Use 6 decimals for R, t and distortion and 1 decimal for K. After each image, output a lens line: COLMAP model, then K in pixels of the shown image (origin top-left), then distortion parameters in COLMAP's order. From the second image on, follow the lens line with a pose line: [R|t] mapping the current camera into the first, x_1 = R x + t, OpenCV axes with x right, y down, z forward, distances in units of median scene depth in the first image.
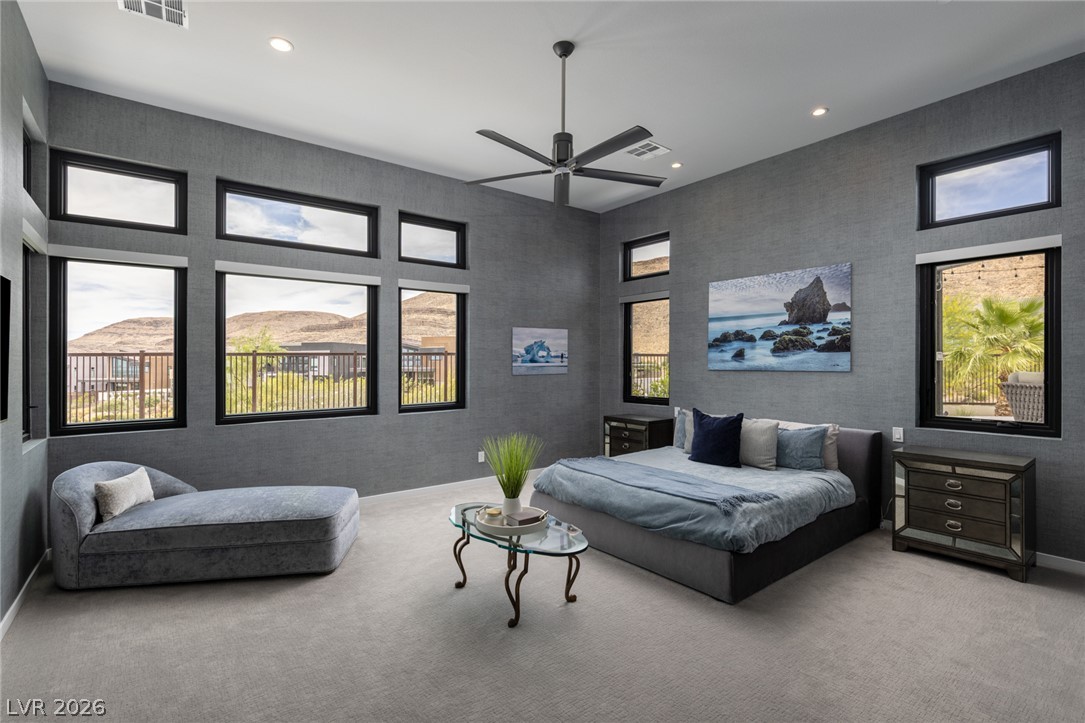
lens RADIAL K [[508.3, 0, 537.3], [0, 508.3, 360.5], [0, 0, 1]] dist [-0.008947, 0.000134]
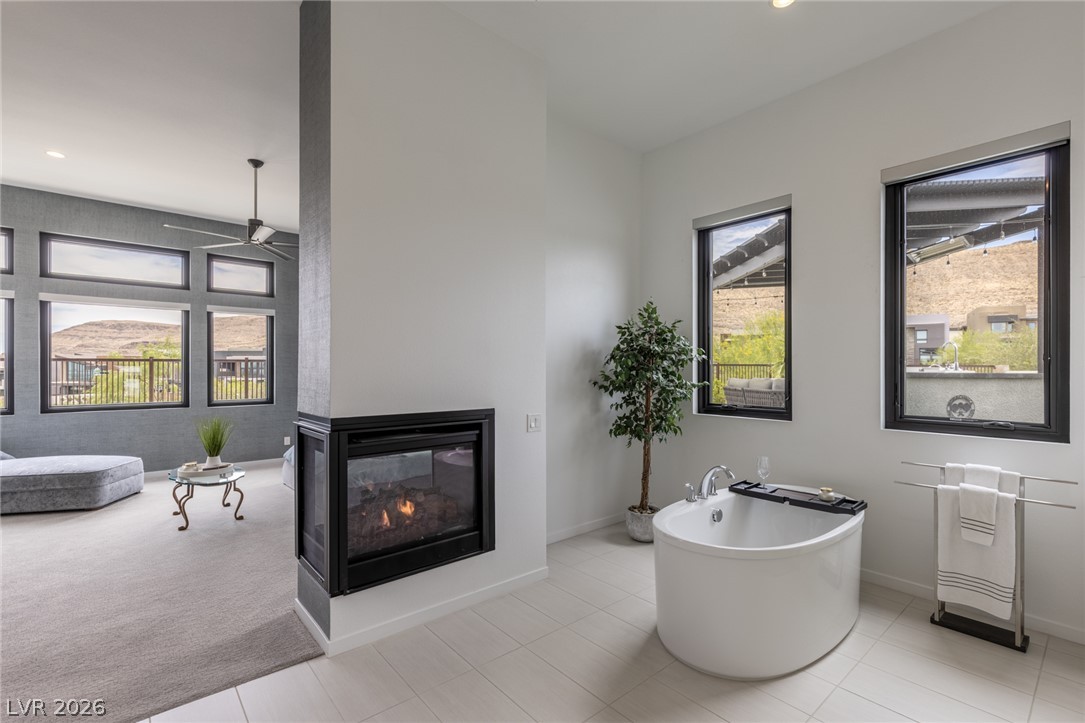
lens RADIAL K [[492.2, 0, 535.4], [0, 492.2, 369.6], [0, 0, 1]] dist [0.010663, -0.000275]
pose [[0.998694, 0.008500, 0.050387, 0.619453], [-0.008688, 0.999956, 0.003511, -0.006355], [-0.050355, -0.003945, 0.998724, -0.398935]]
